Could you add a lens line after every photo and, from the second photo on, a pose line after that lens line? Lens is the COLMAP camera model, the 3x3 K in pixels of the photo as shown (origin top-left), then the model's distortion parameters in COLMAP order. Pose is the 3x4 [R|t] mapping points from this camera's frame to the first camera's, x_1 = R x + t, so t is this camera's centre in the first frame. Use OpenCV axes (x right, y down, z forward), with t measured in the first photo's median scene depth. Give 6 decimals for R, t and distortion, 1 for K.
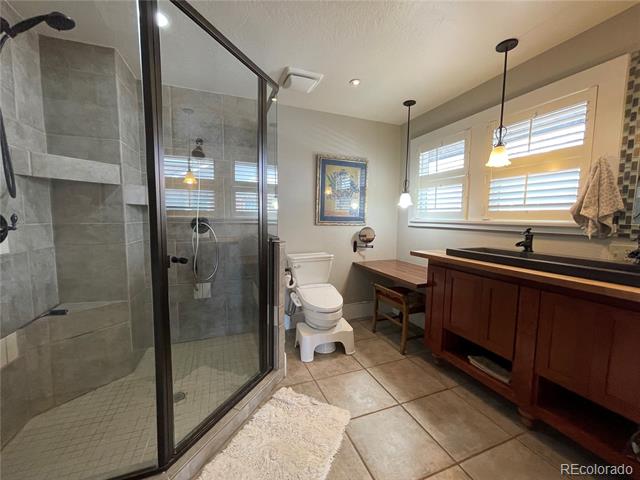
lens RADIAL K [[257.6, 0, 318.5], [0, 257.6, 238.6], [0, 0, 1]] dist [-0.003514, 0.001811]
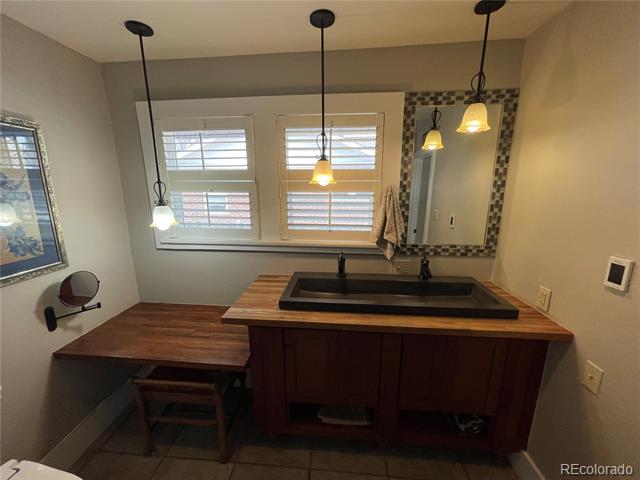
lens RADIAL K [[257.6, 0, 315.8], [0, 257.6, 240.9], [0, 0, 1]] dist [-0.003514, 0.001811]
pose [[0.437862, -0.202174, 0.876015, -0.029570], [0.082269, 0.979309, 0.184892, -0.199392], [-0.895270, -0.008888, 0.445435, 0.506091]]
